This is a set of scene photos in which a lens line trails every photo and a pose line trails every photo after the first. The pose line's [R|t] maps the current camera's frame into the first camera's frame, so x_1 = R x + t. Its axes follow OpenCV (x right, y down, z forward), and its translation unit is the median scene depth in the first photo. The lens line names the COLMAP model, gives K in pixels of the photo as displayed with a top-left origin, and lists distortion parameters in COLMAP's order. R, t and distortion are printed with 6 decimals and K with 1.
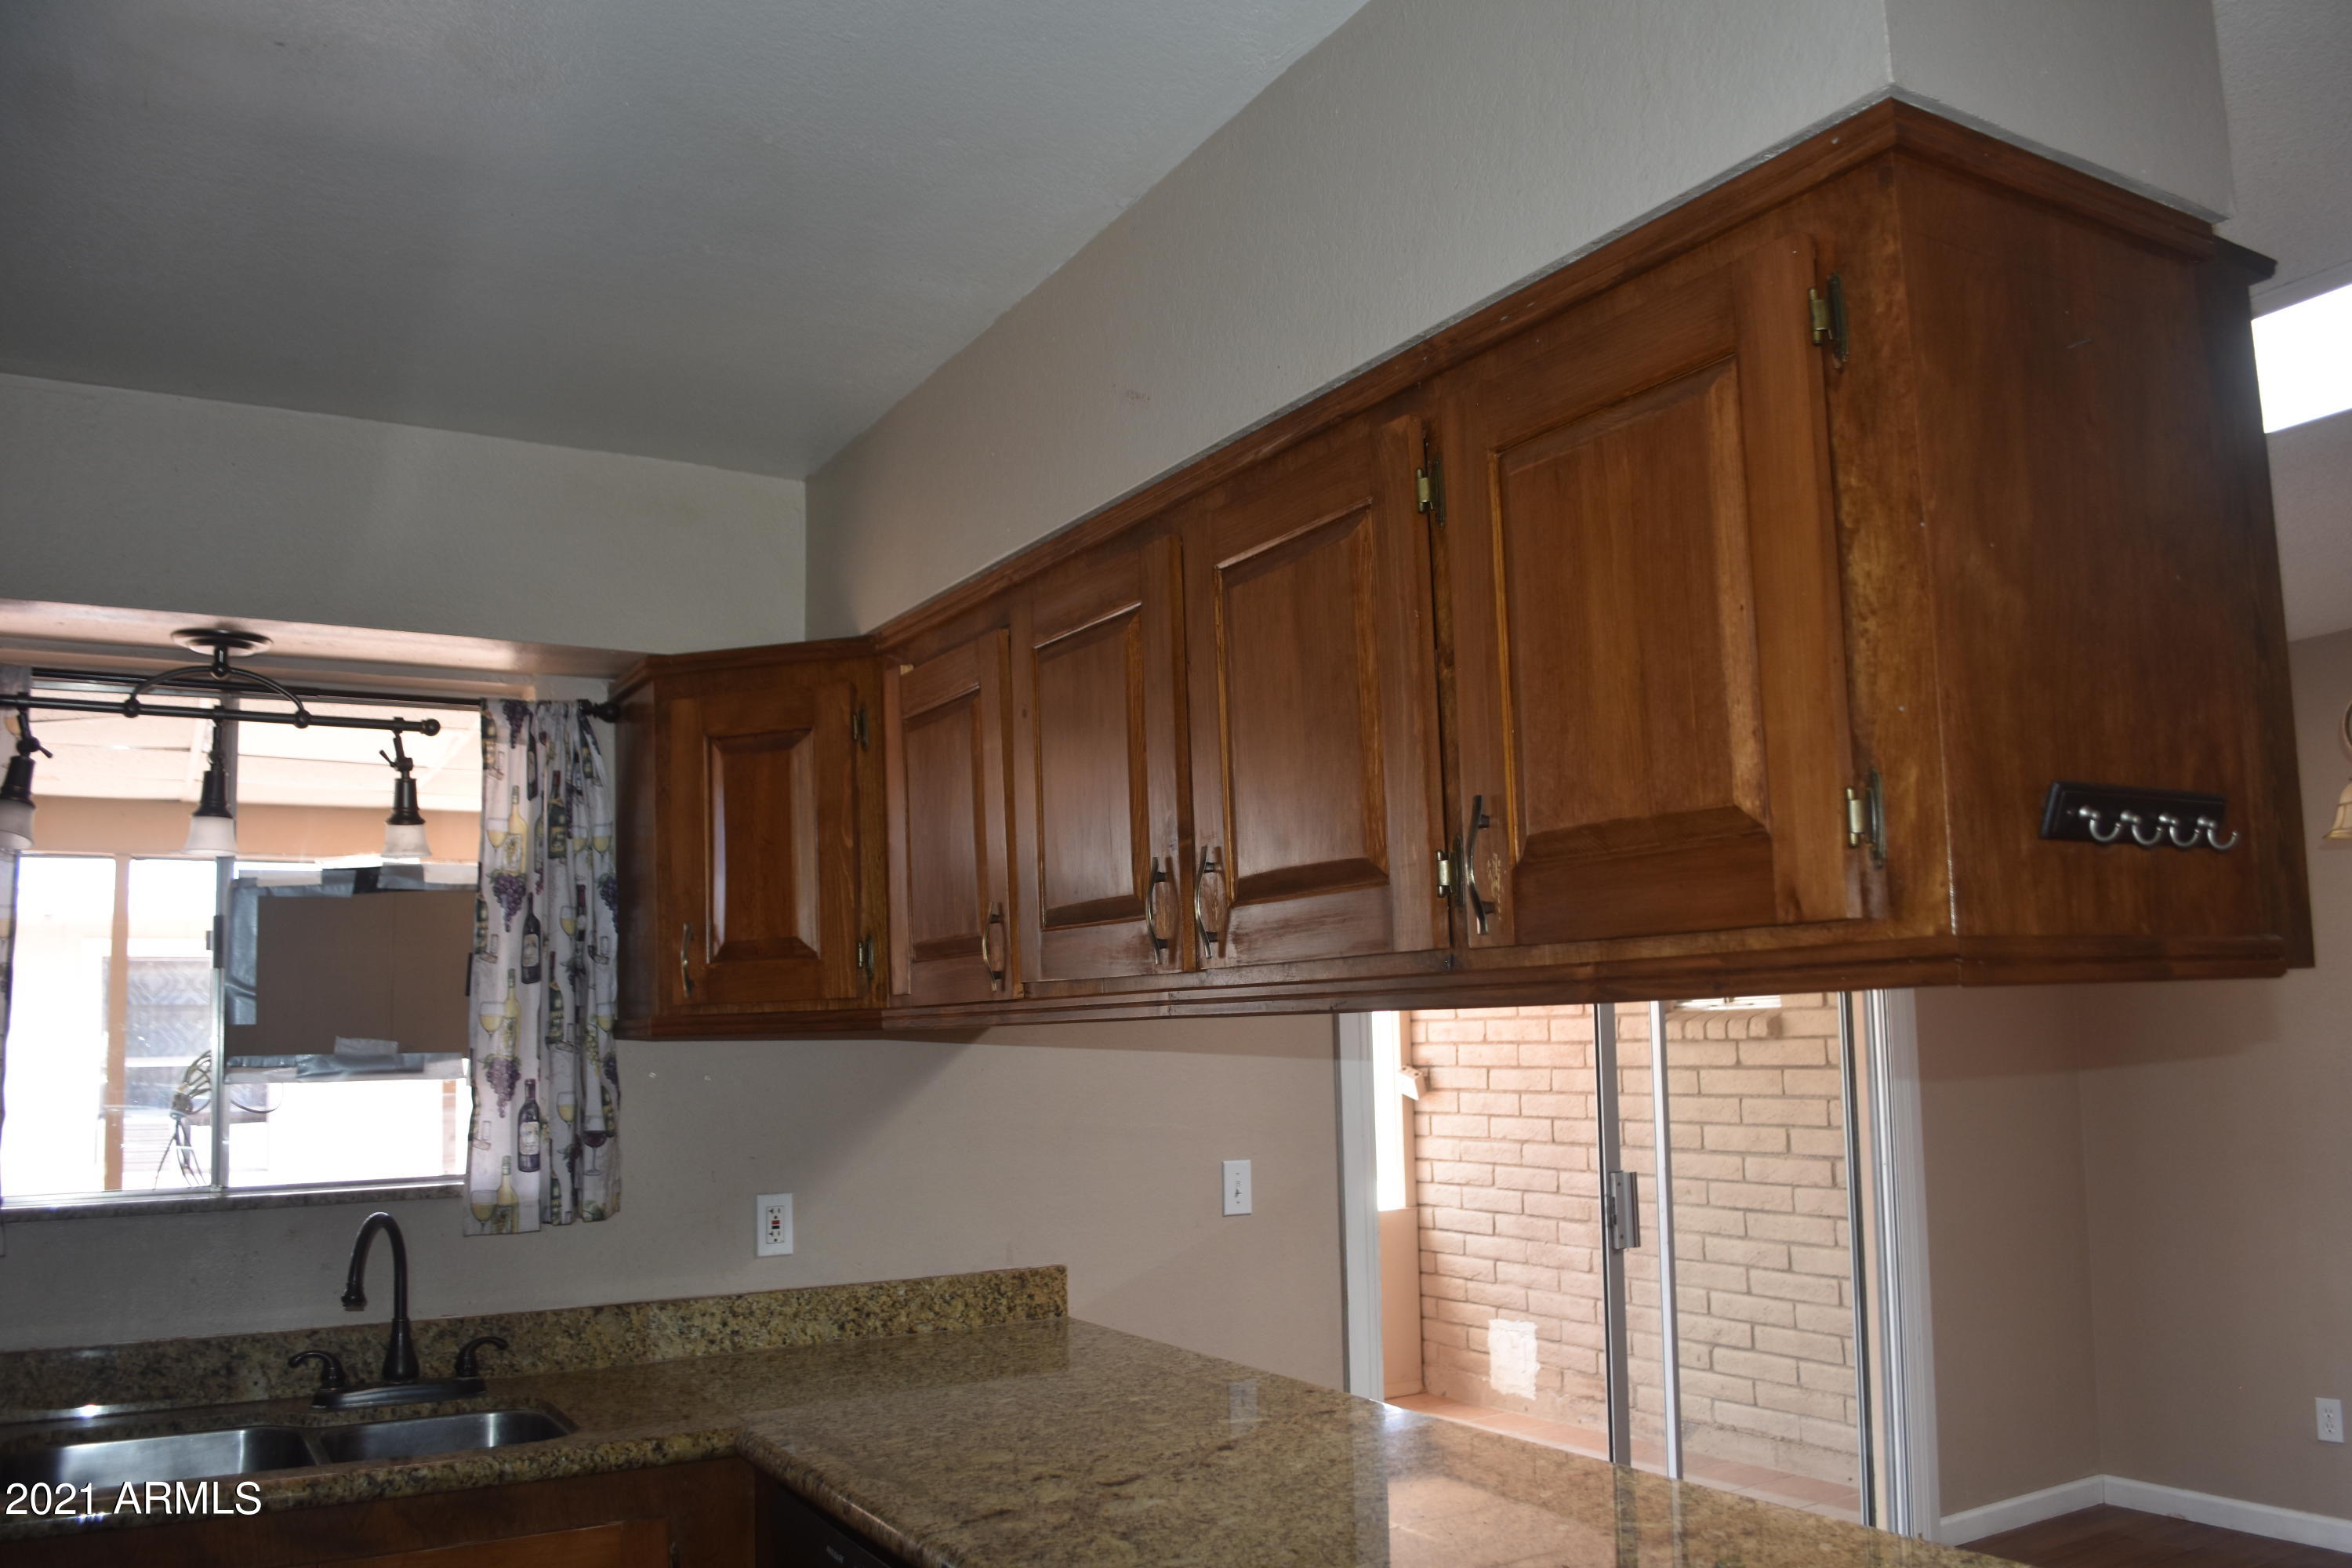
lens RADIAL K [[1842.4, 0, 1187.3], [0, 1842.4, 818.9], [0, 0, 1]] dist [-0.076338, -0.001390]
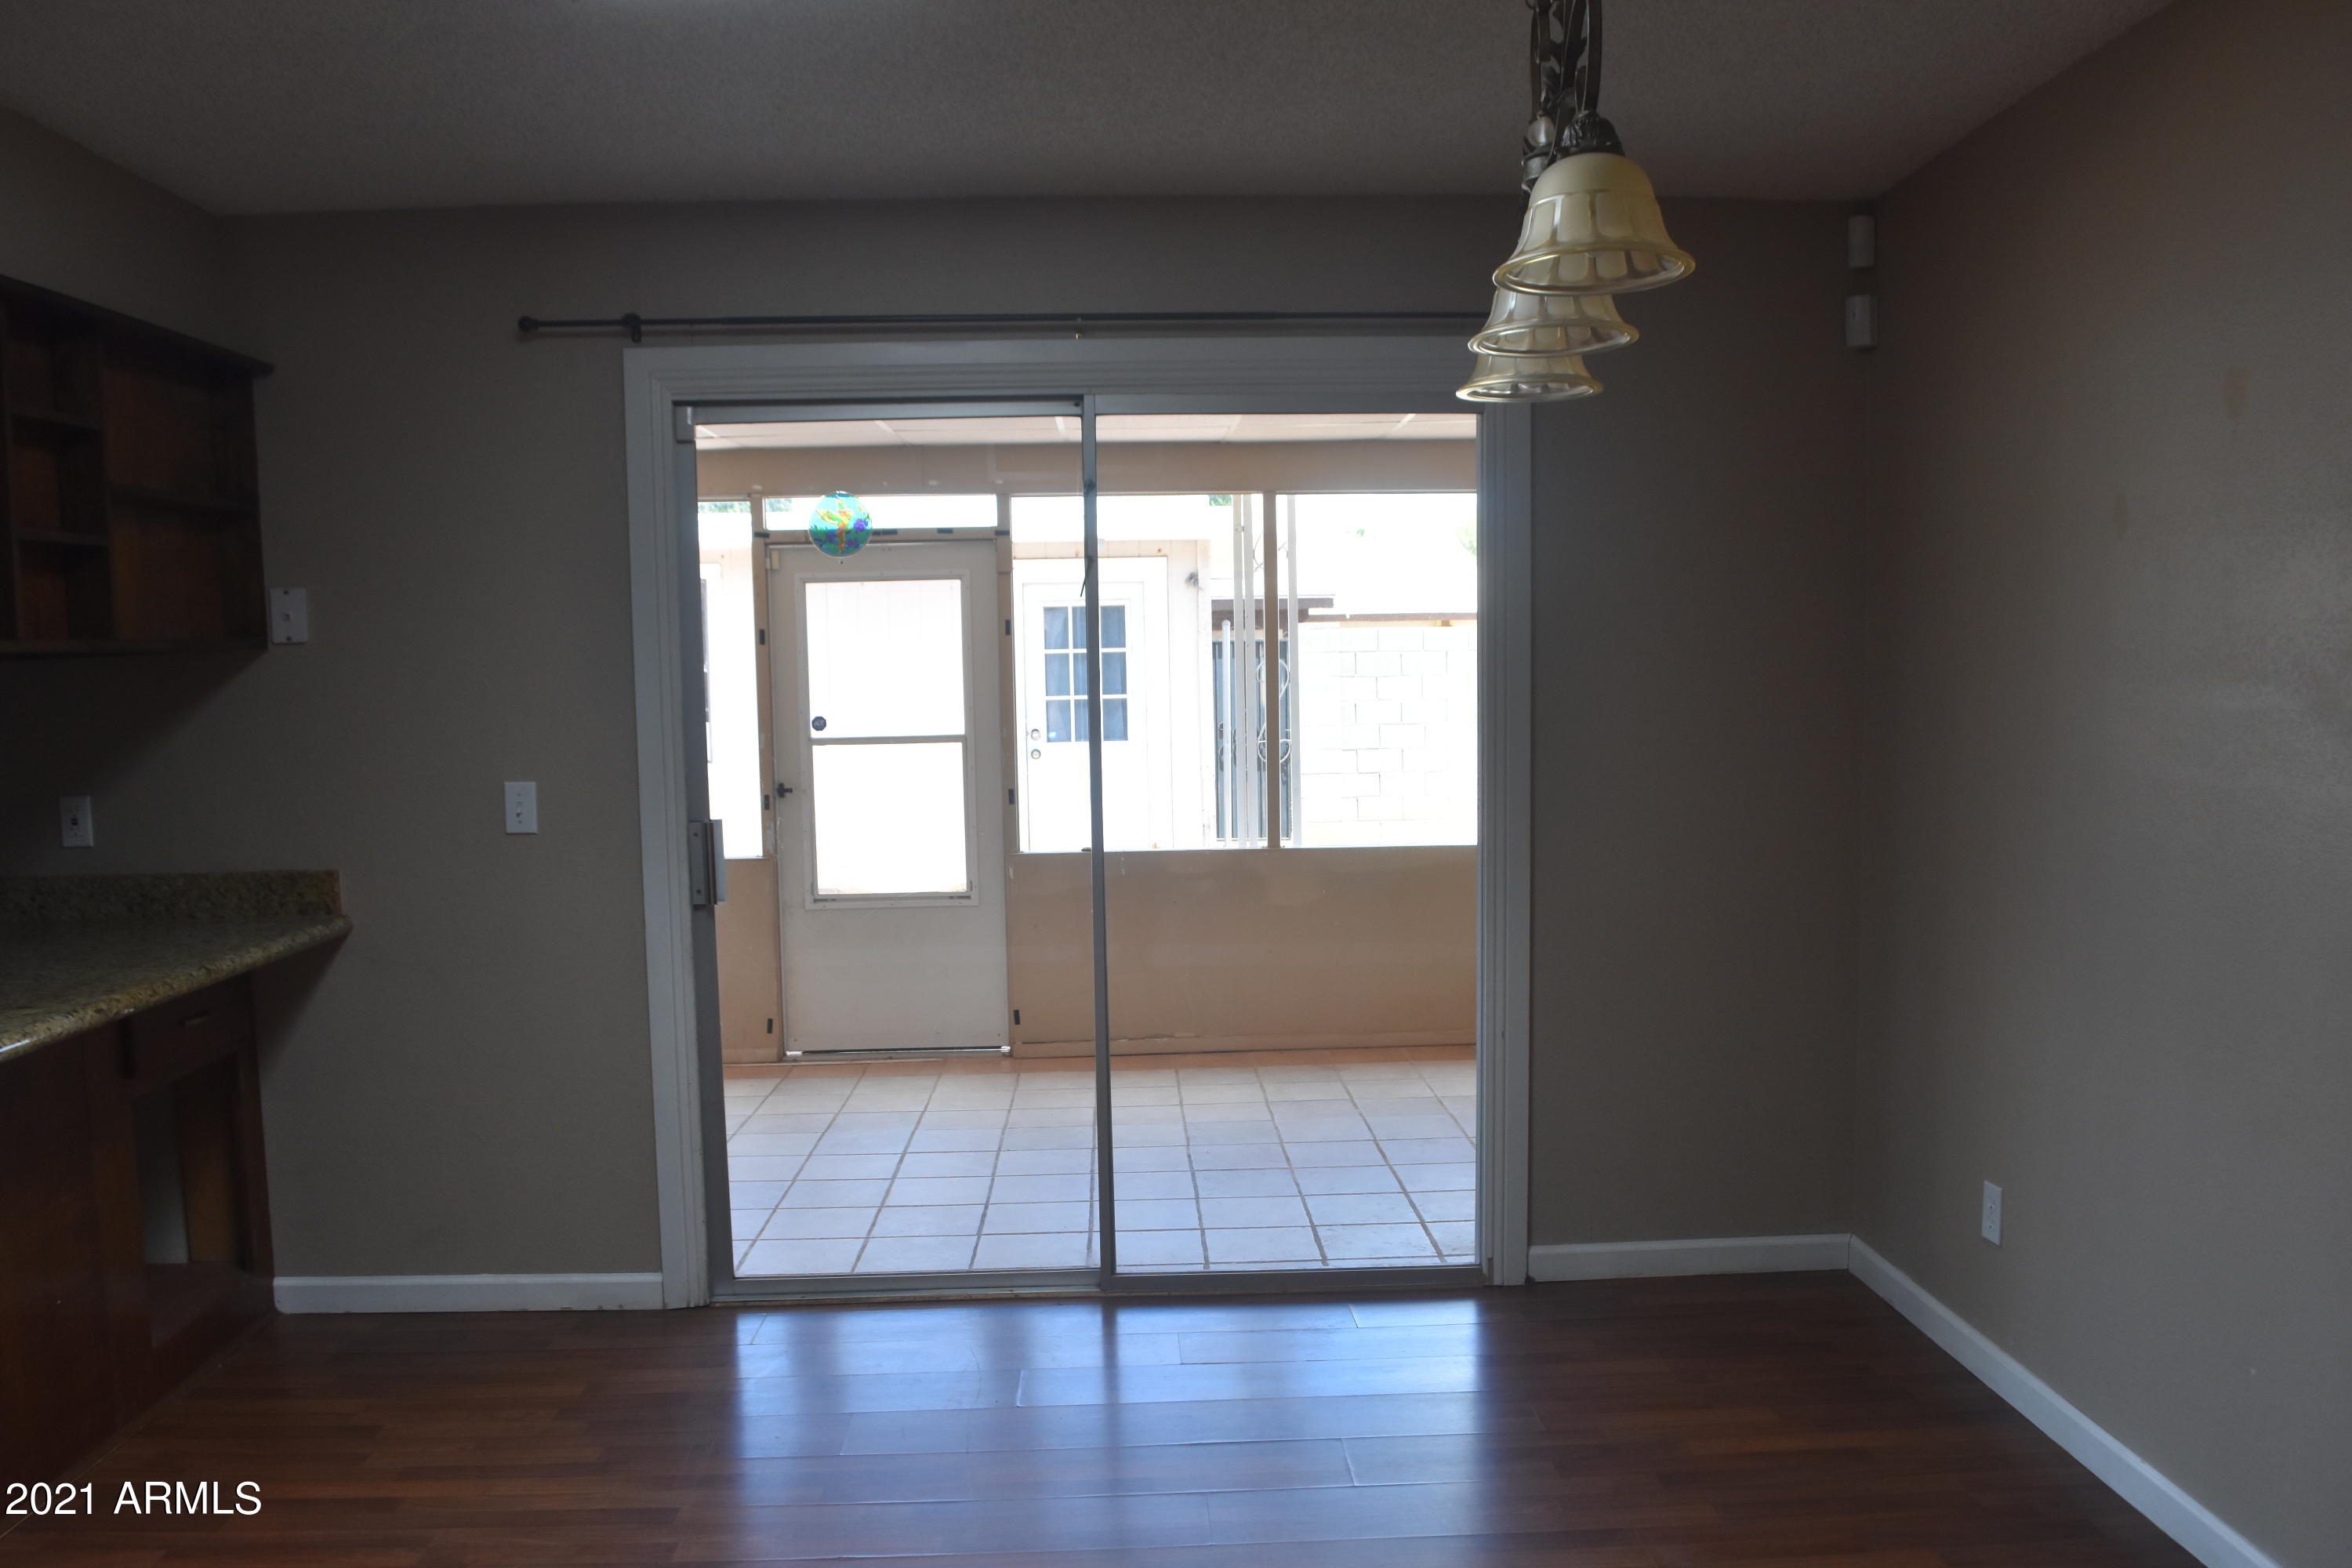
lens RADIAL K [[1842.4, 0, 1177.8], [0, 1842.4, 821.2], [0, 0, 1]] dist [-0.076338, -0.001390]
pose [[0.879774, 0.049003, -0.472861, 0.985168], [0.051804, 0.978868, 0.197824, 0.027110], [0.472562, -0.198536, 0.858643, 0.338181]]
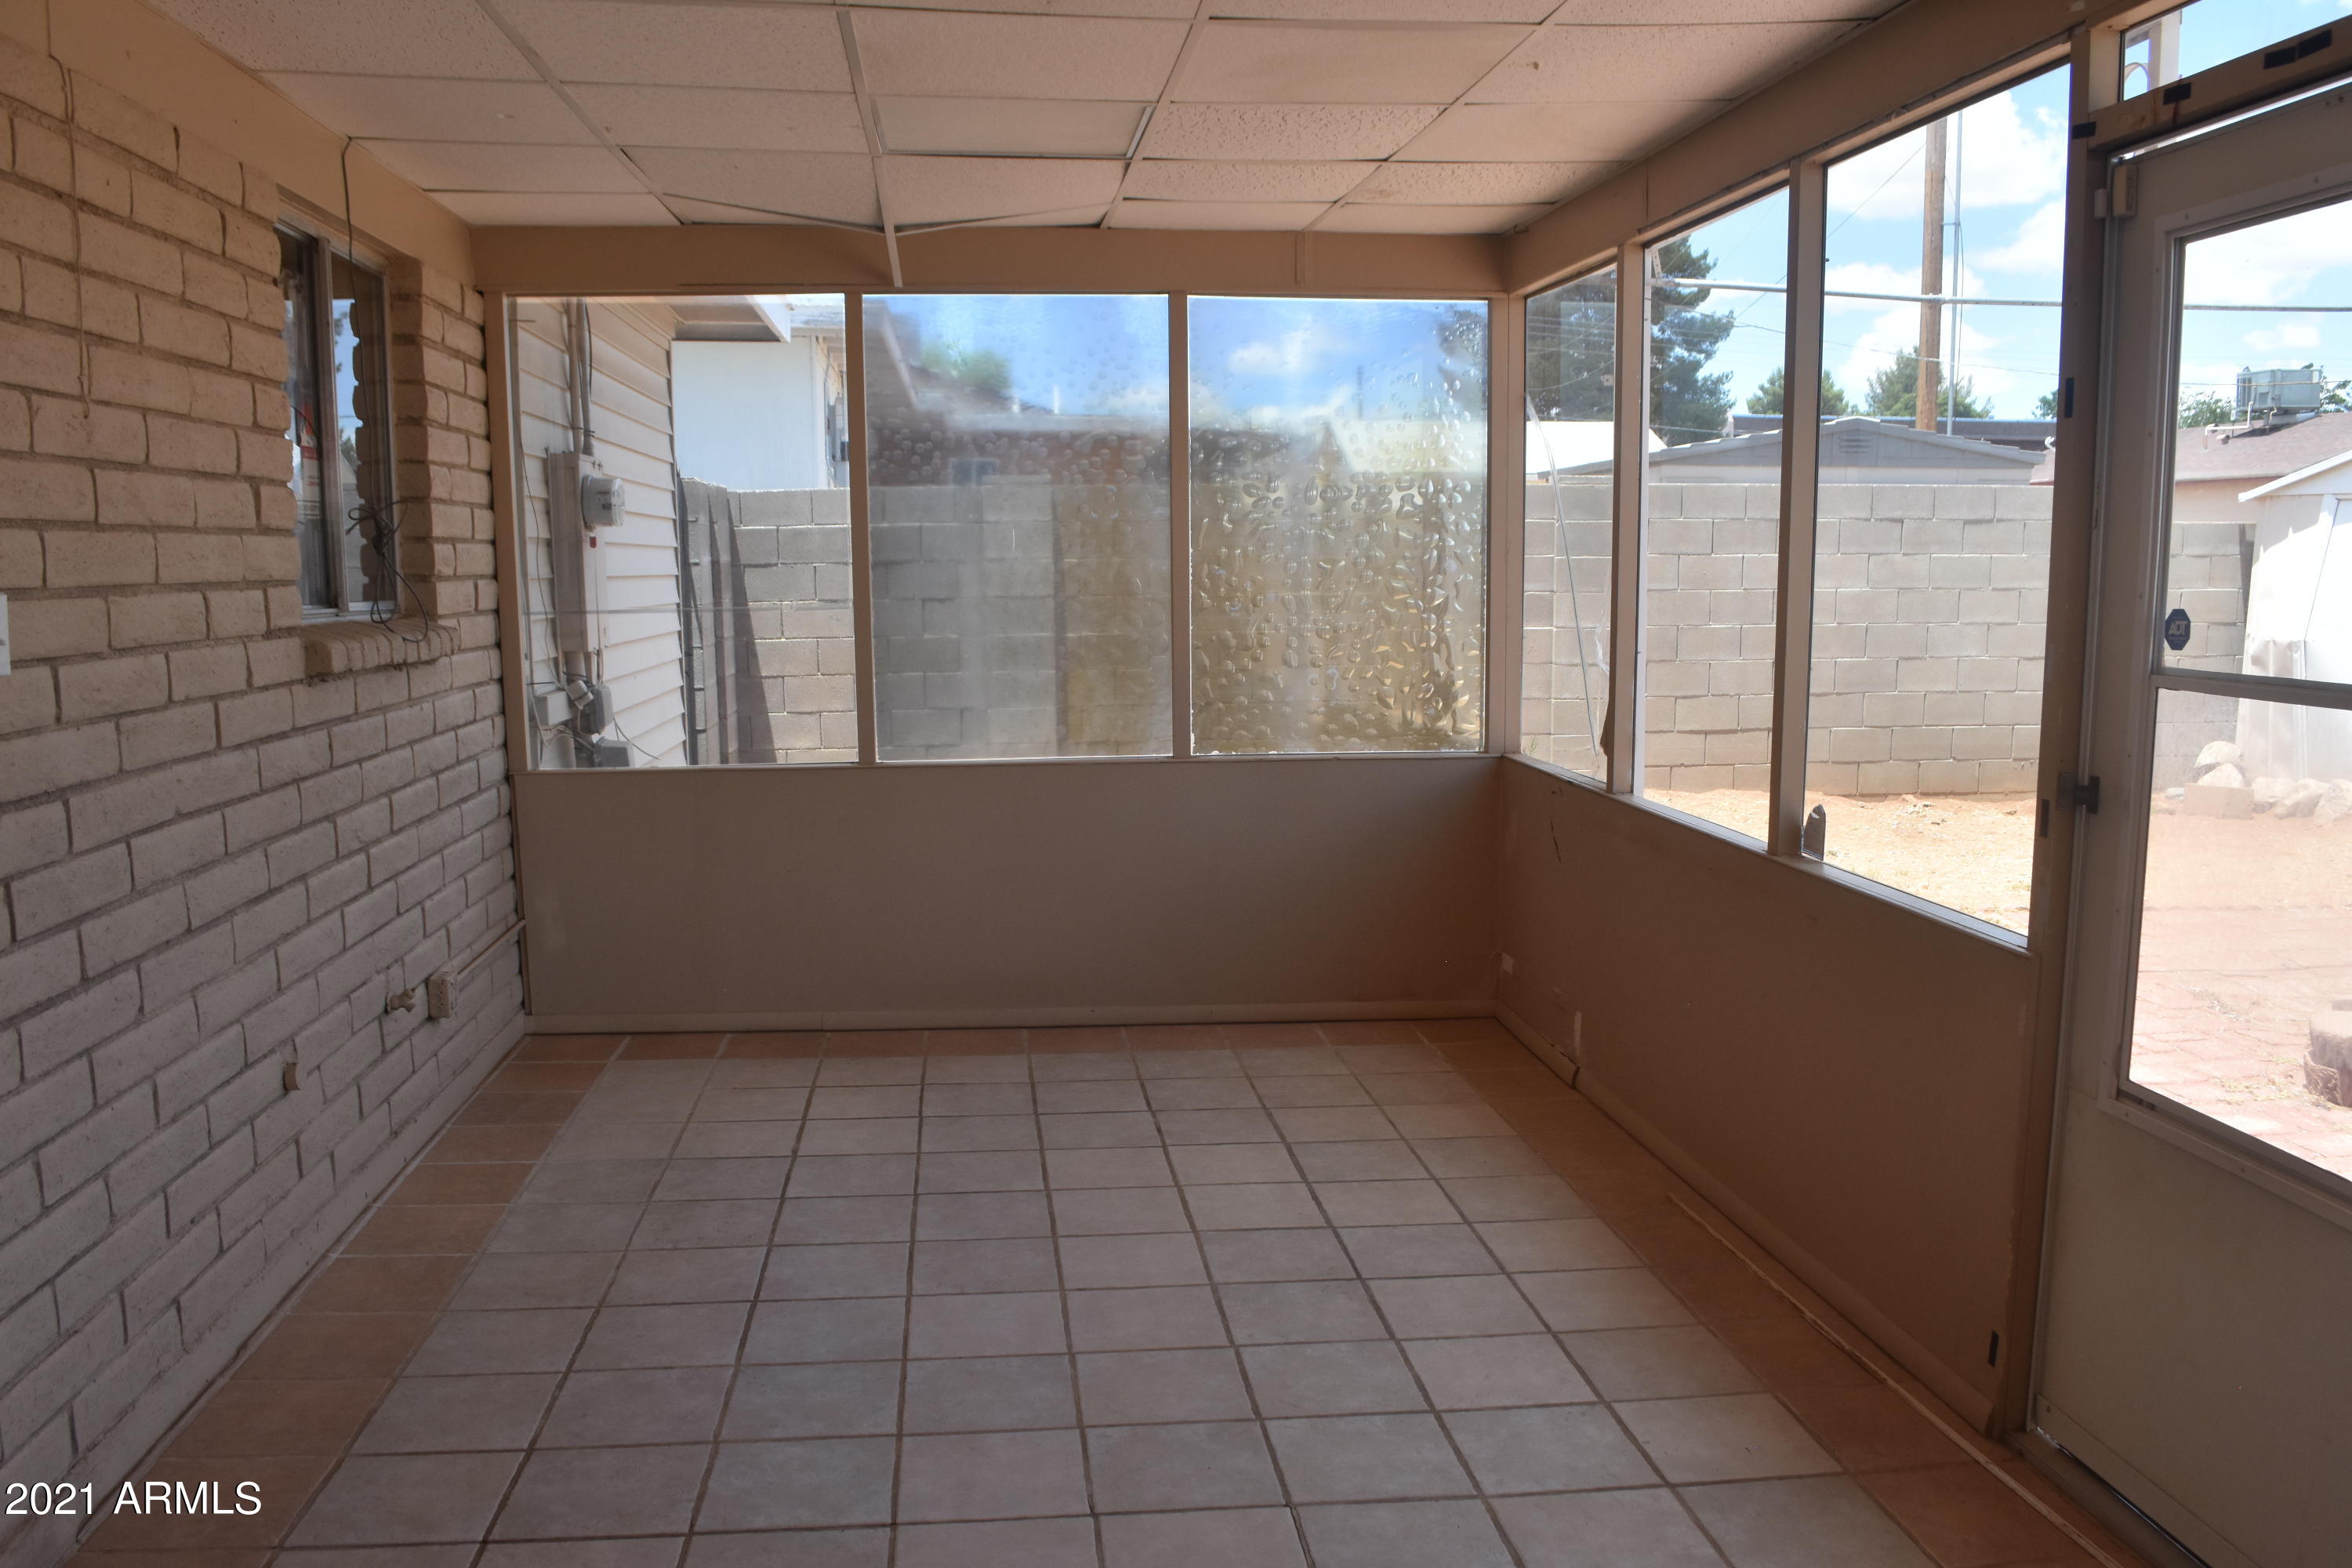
lens RADIAL K [[1842.4, 0, 1172.7], [0, 1842.4, 785.1], [0, 0, 1]] dist [-0.076338, -0.001390]
pose [[-0.411528, 0.140415, -0.900516, 0.444451], [0.111625, 0.988387, 0.103104, 0.269532], [0.904535, -0.058090, -0.422423, 2.025091]]
